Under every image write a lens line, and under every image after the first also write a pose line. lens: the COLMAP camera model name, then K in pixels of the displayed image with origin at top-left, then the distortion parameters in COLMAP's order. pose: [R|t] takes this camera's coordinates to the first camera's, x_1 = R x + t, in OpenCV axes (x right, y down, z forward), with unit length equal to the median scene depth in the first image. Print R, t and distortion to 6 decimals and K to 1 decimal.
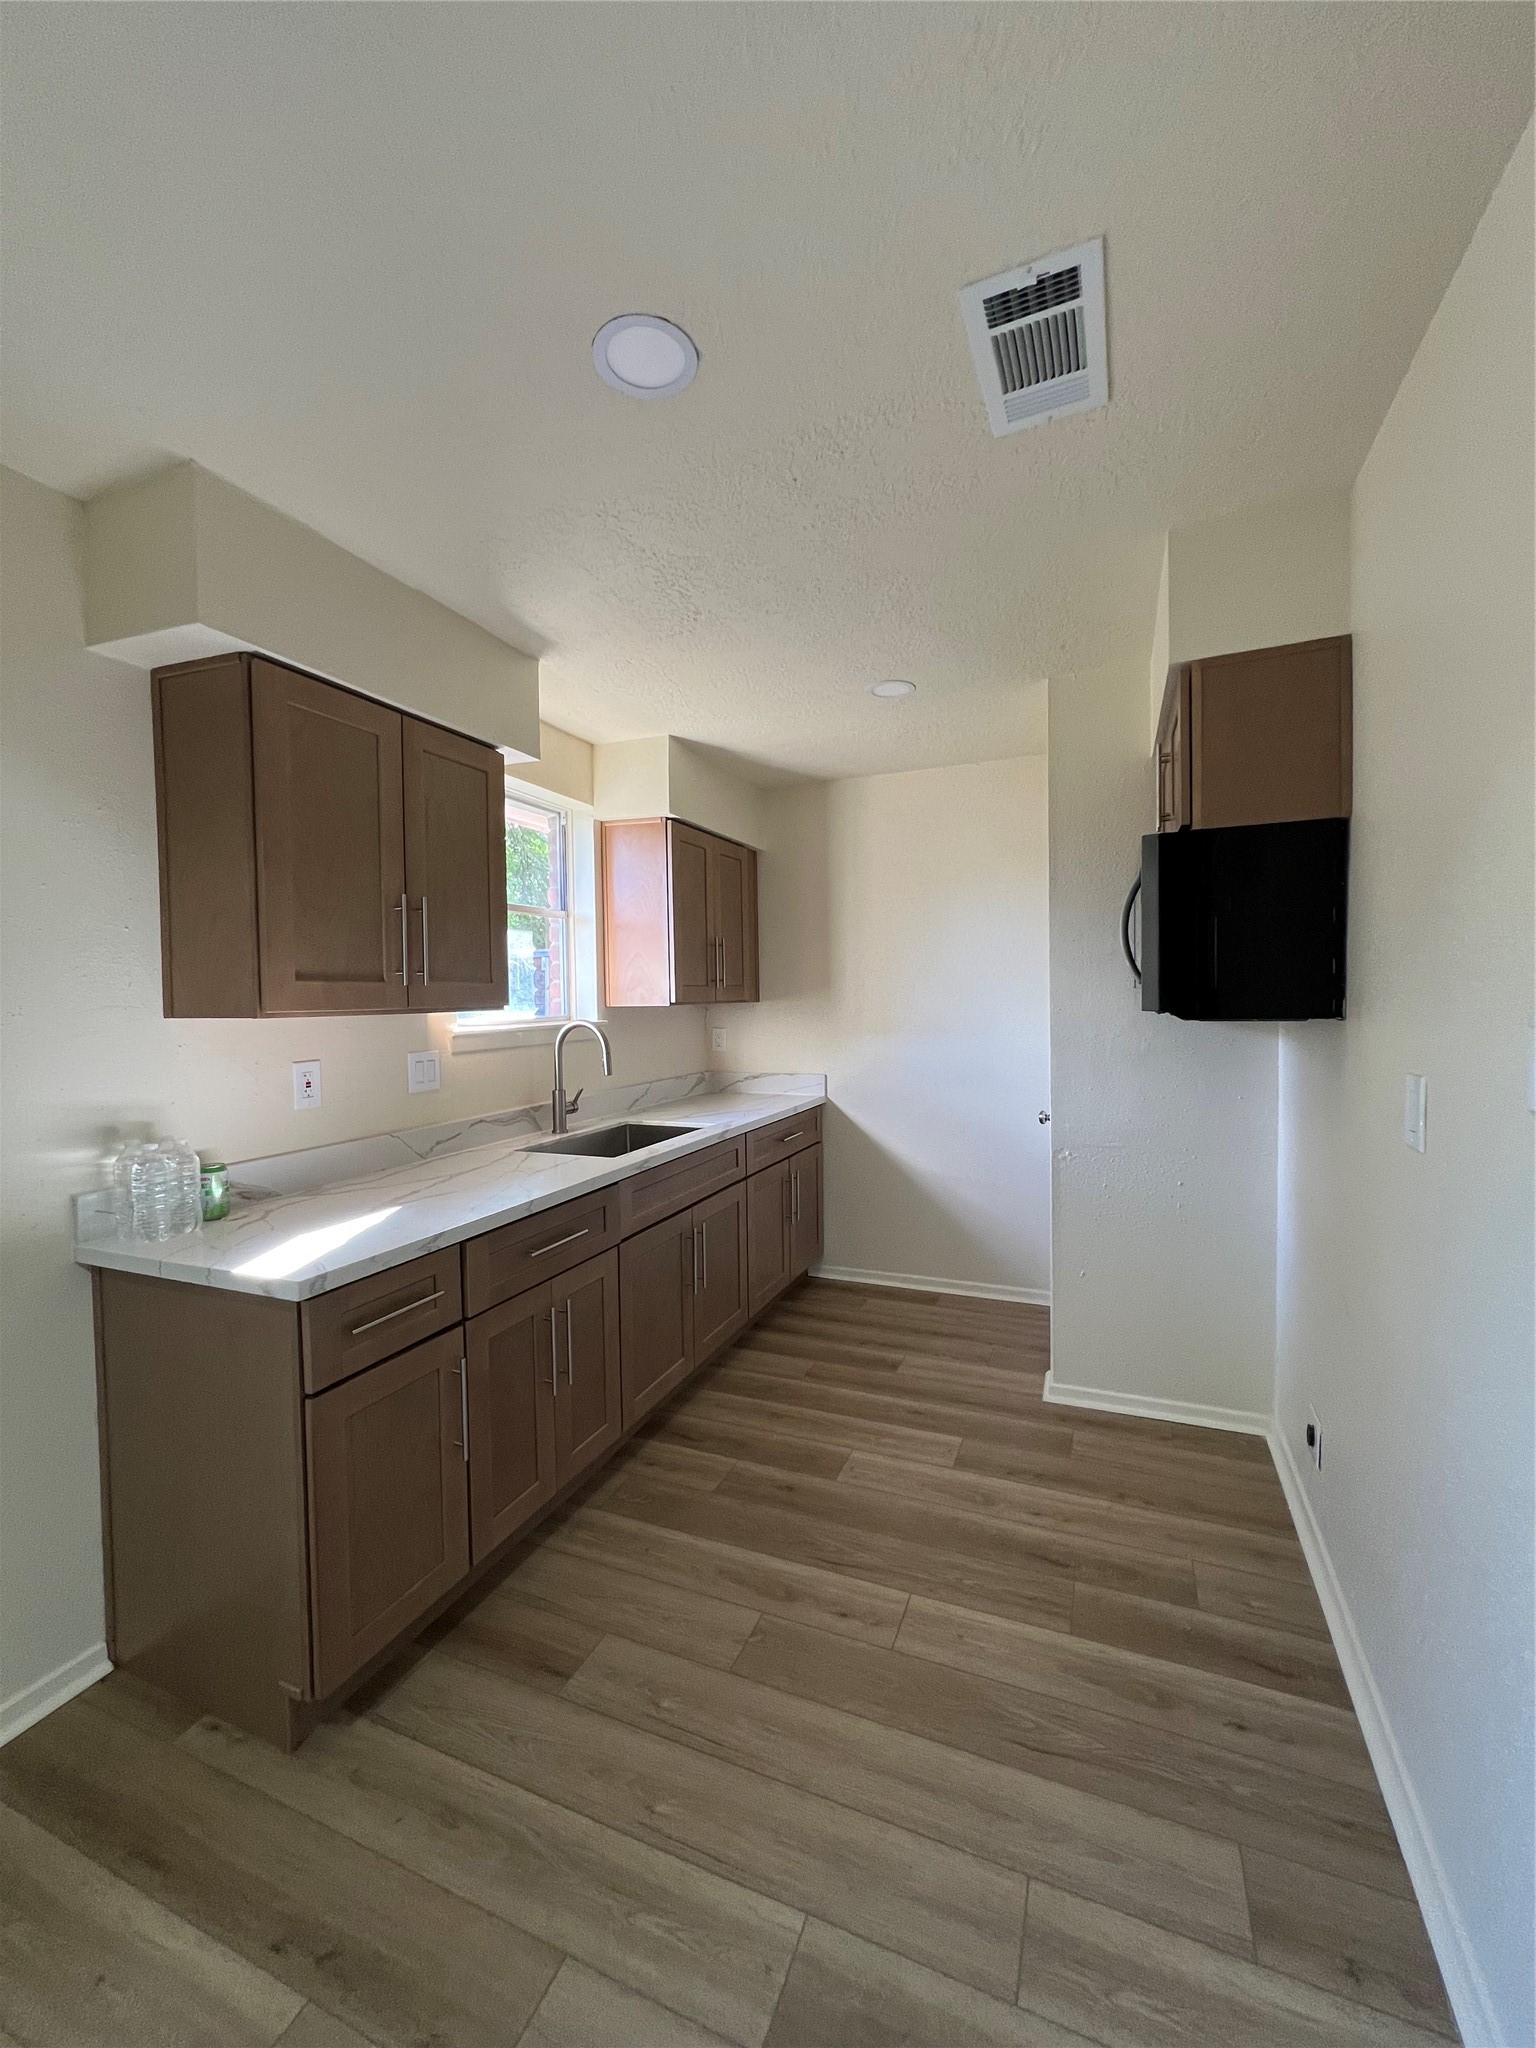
lens RADIAL K [[816.2, 0, 775.1], [0, 816.2, 1022.4], [0, 0, 1]] dist [-0.001120, 0.000123]
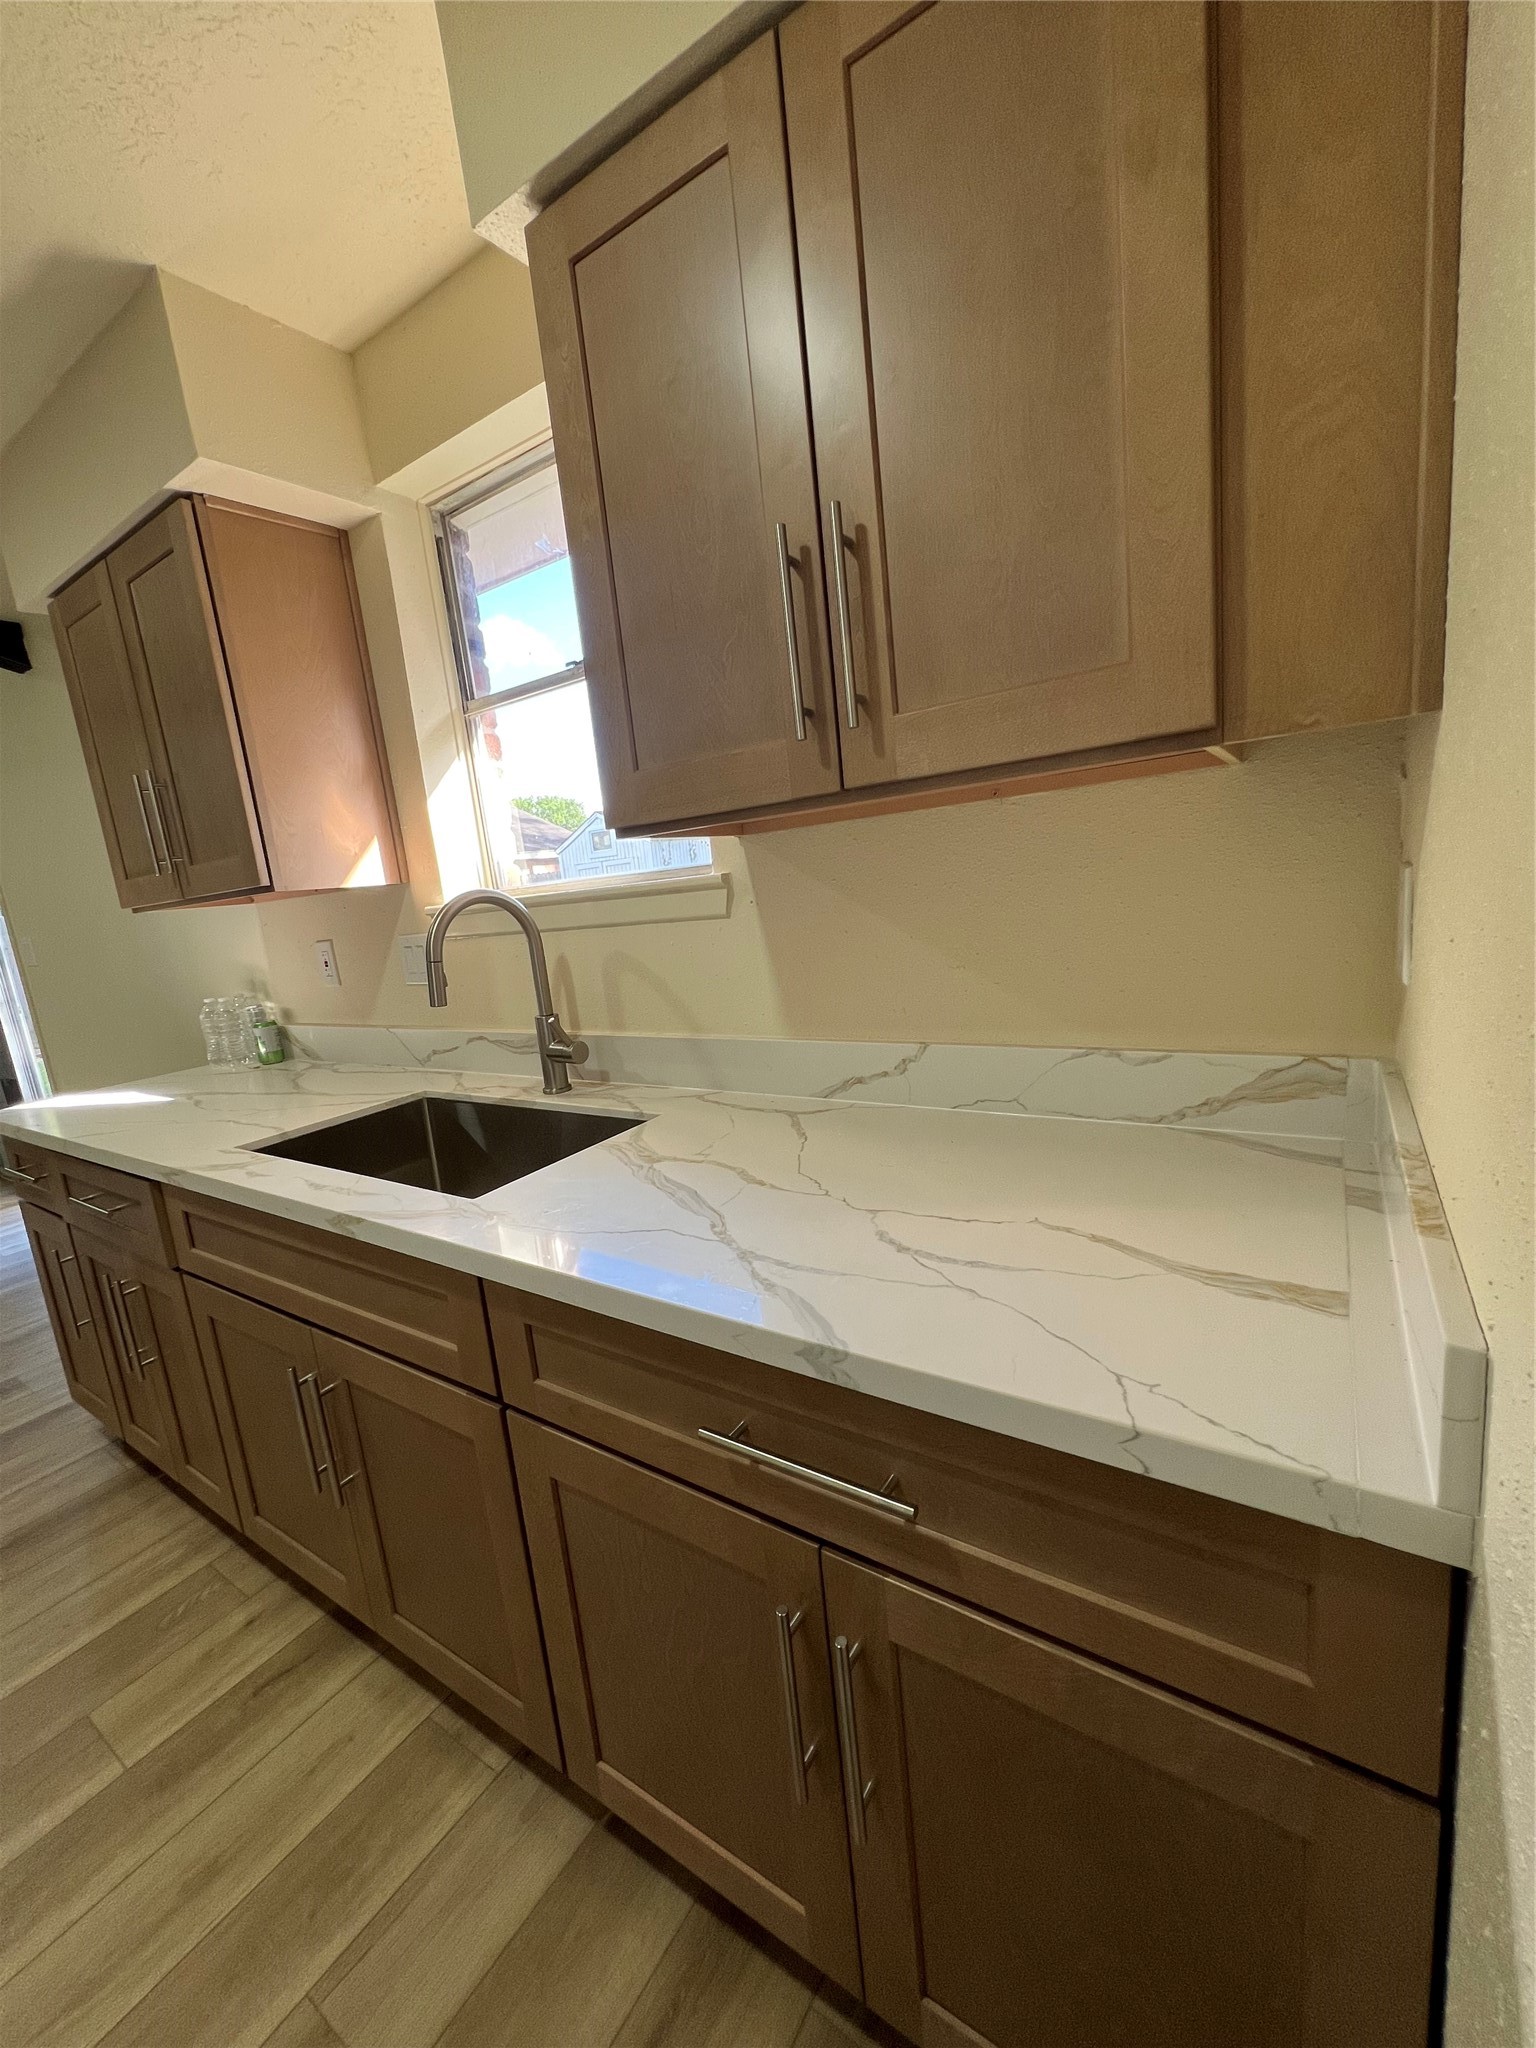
lens RADIAL K [[816.2, 0, 775.1], [0, 816.2, 1022.4], [0, 0, 1]] dist [-0.001120, 0.000123]
pose [[-0.188313, 0.199223, -0.961691, 0.291005], [0.068765, 0.979481, 0.189443, -0.006985], [0.979699, -0.030456, -0.198148, 1.544521]]
